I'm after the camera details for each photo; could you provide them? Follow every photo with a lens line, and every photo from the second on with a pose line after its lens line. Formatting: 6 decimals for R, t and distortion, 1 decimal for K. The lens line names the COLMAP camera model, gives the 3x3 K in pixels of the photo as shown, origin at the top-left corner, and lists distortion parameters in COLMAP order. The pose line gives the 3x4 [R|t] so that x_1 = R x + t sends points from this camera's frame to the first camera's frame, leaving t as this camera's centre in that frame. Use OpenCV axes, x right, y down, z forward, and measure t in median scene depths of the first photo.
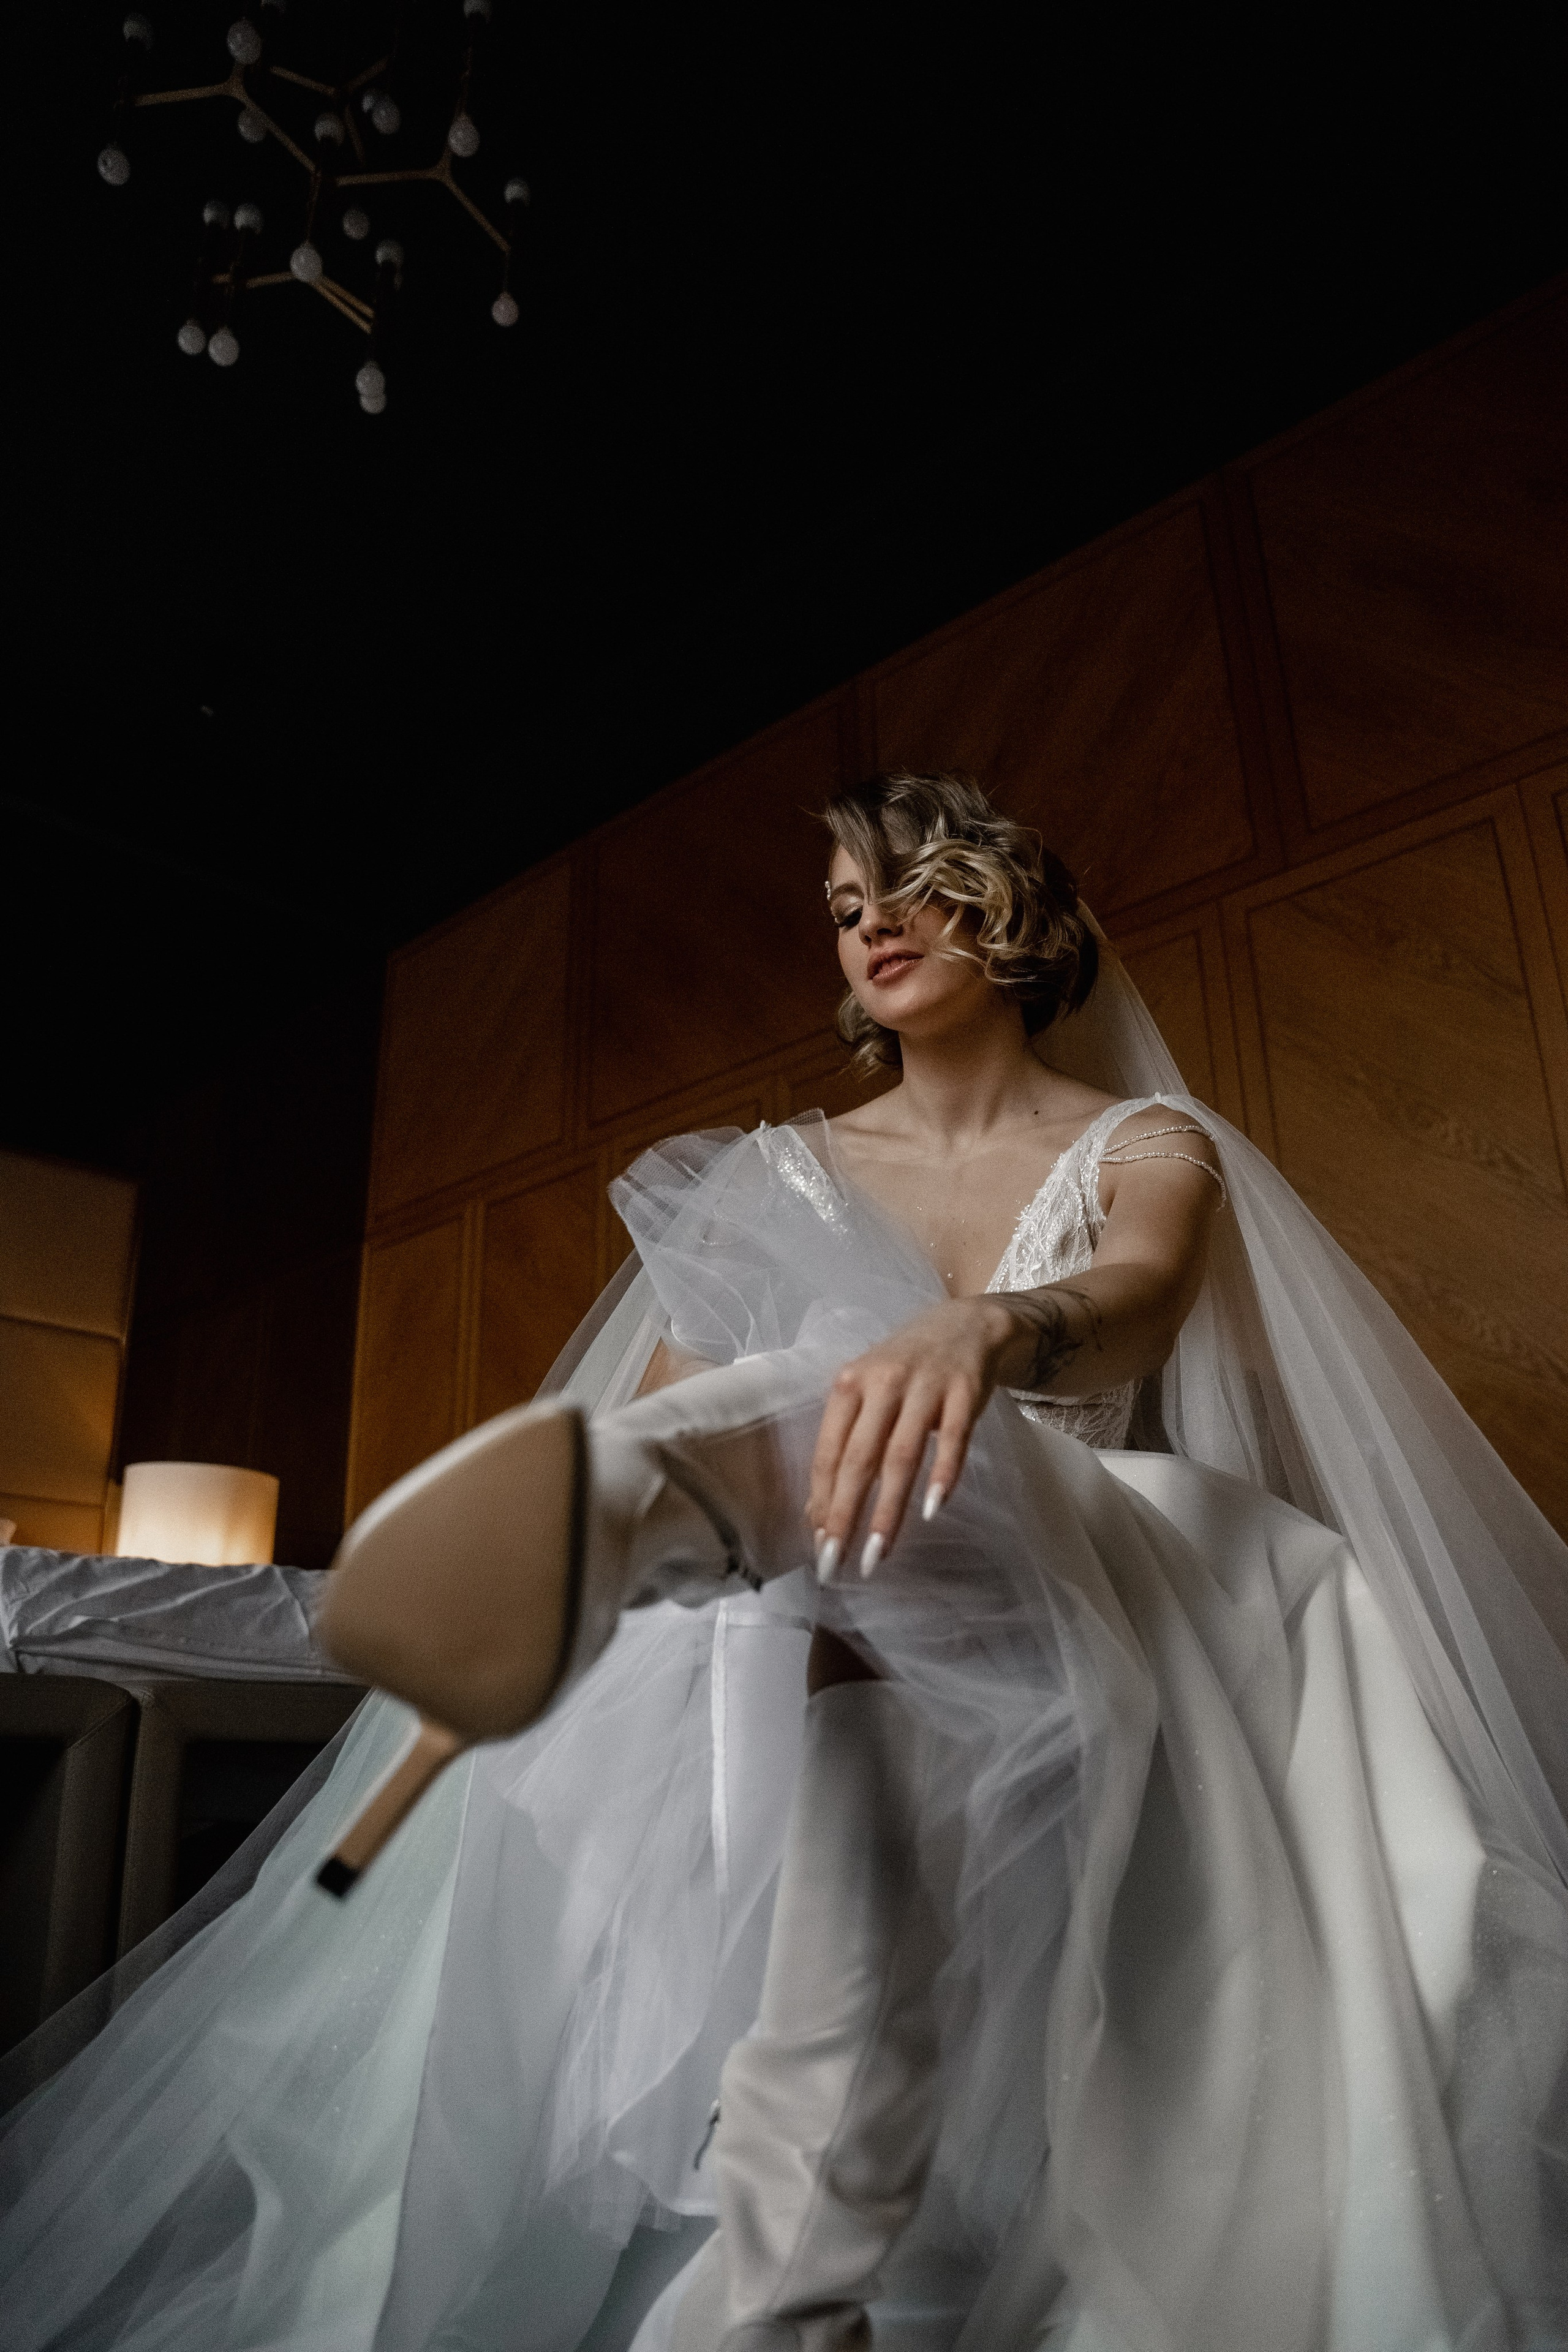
lens RADIAL K [[1615.2, 0, 803.8], [0, 1615.2, 1175.5], [0, 0, 1]] dist [-0.134206, 0.002326]
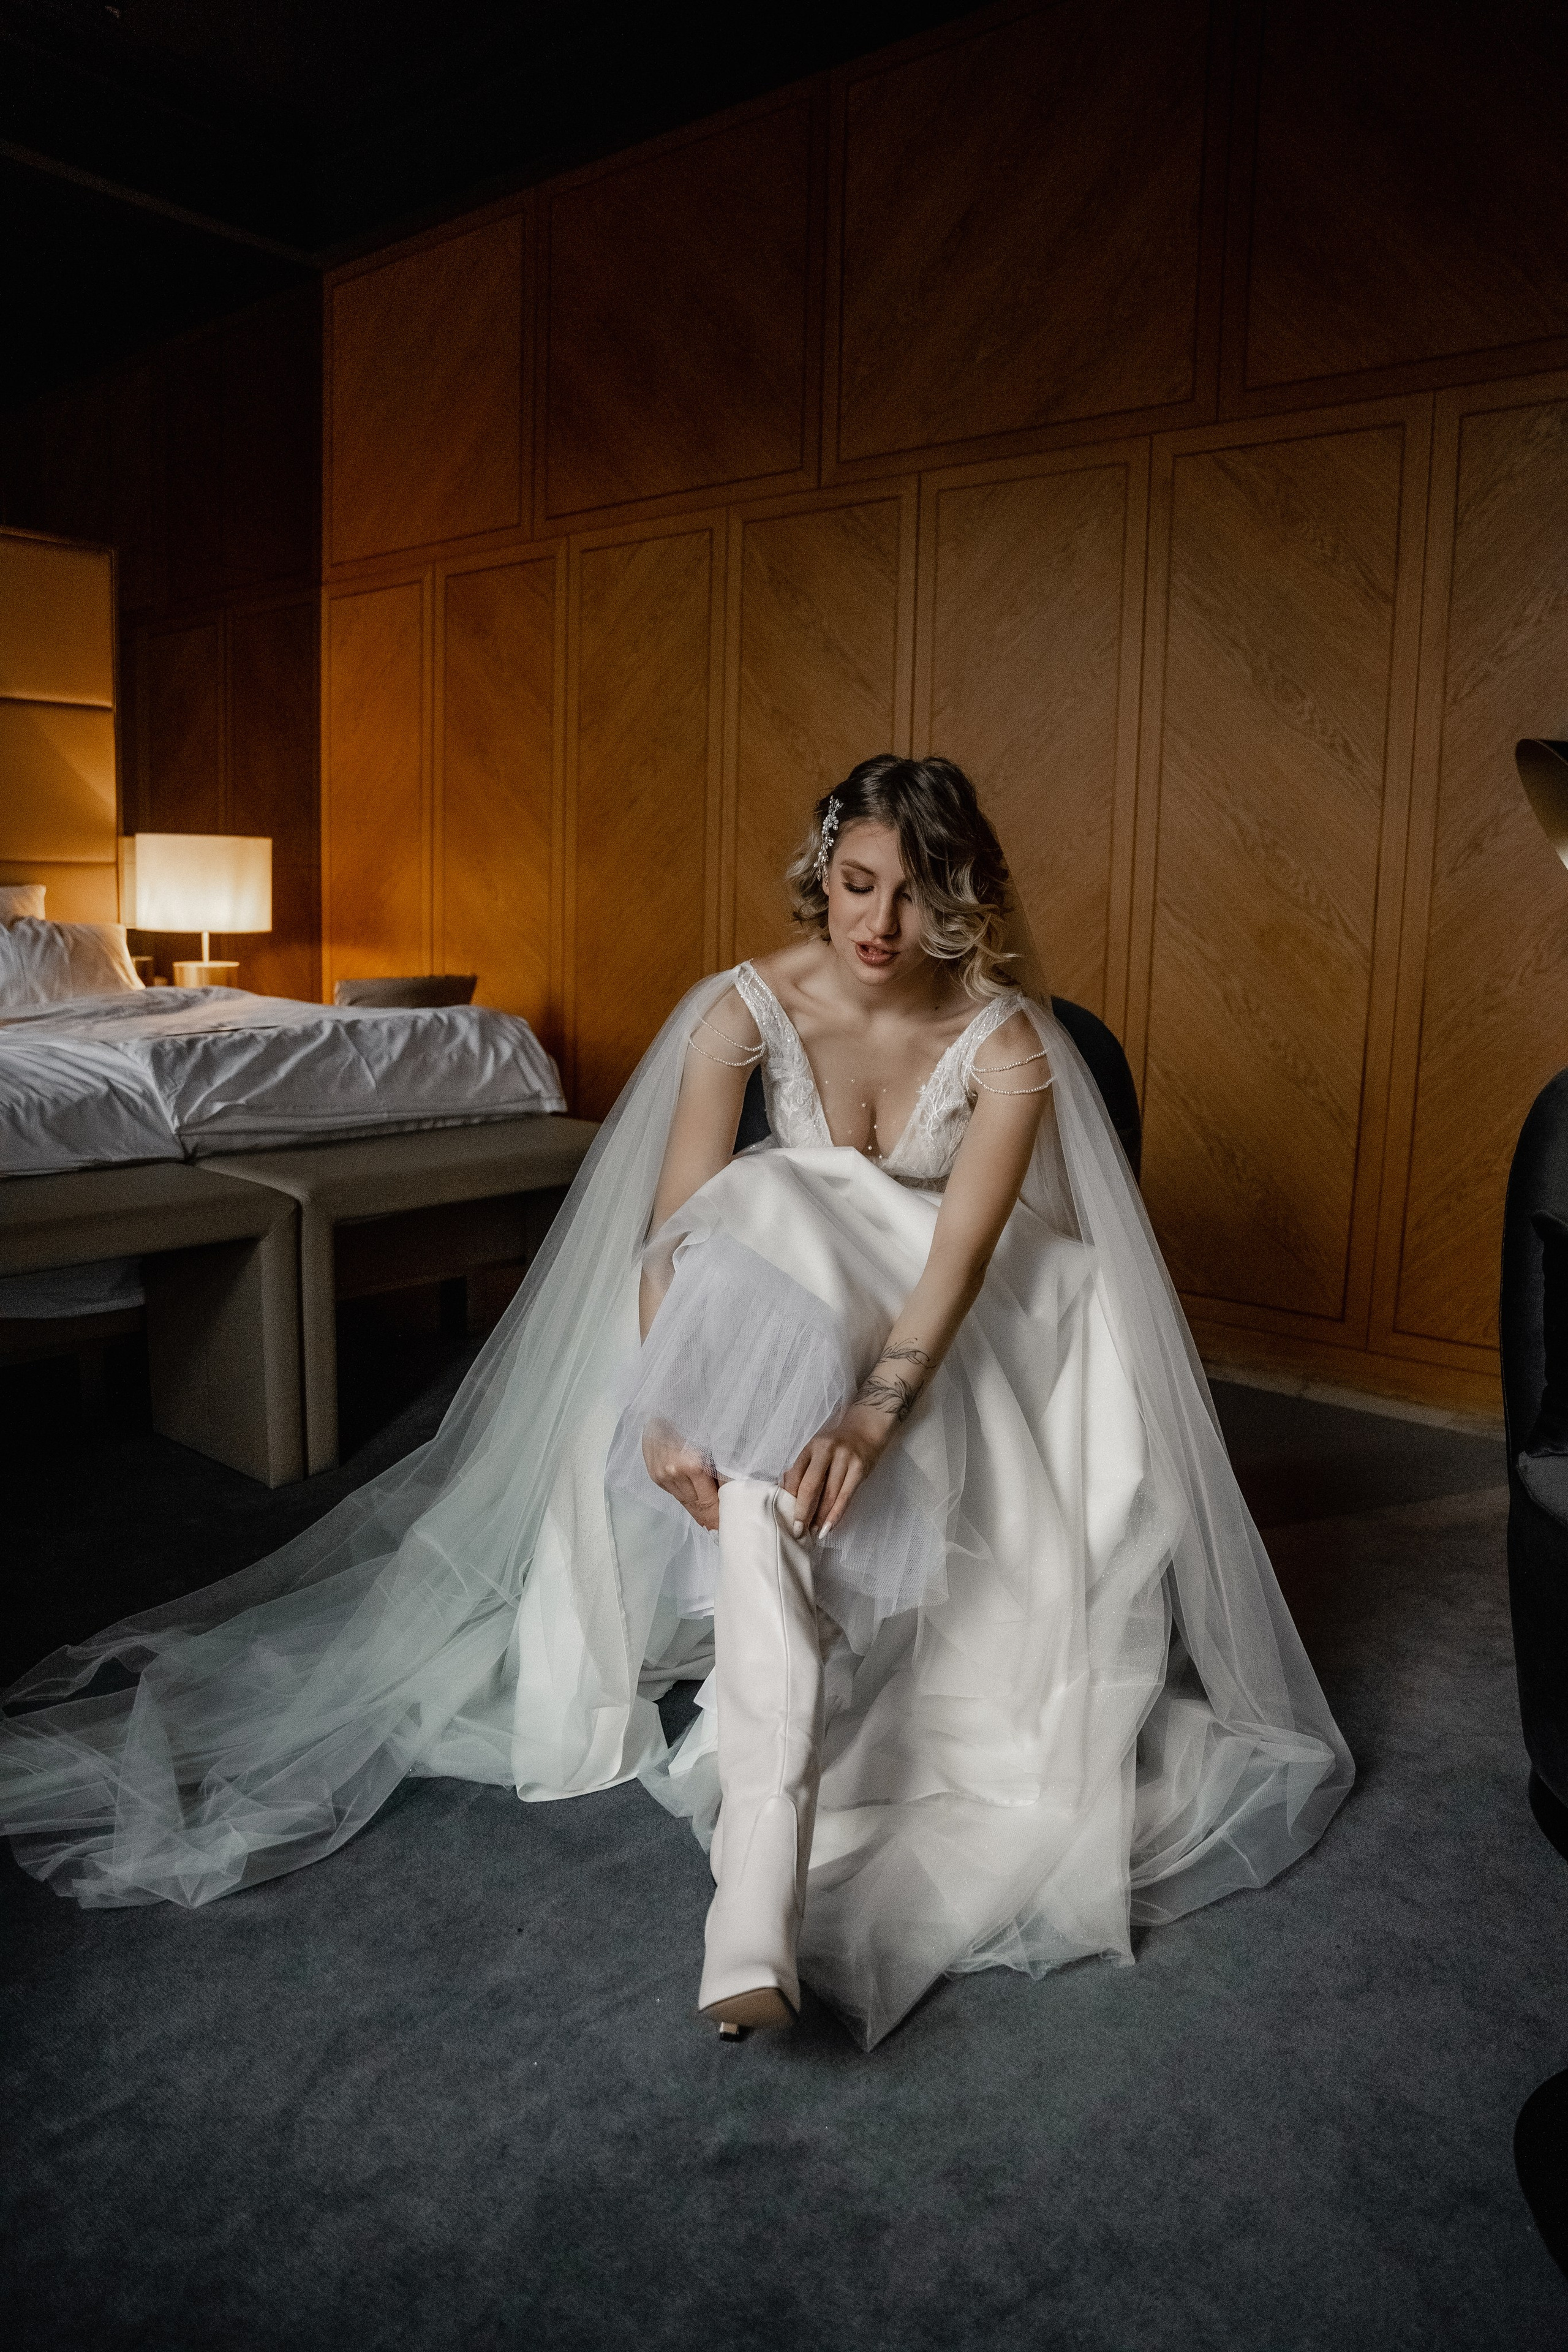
lens RADIAL K [[1632.4, 0, 784.0], [0, 1632.4, 1176.0], [0, 0, 1]] dist [-0.172936, 0.130363]
pose [[0.997311, 0.033617, 0.065115, -0.051098], [-0.061426, 0.868043, 0.492675, -0.295713], [-0.039960, -0.495350, 0.867774, -0.203488]]
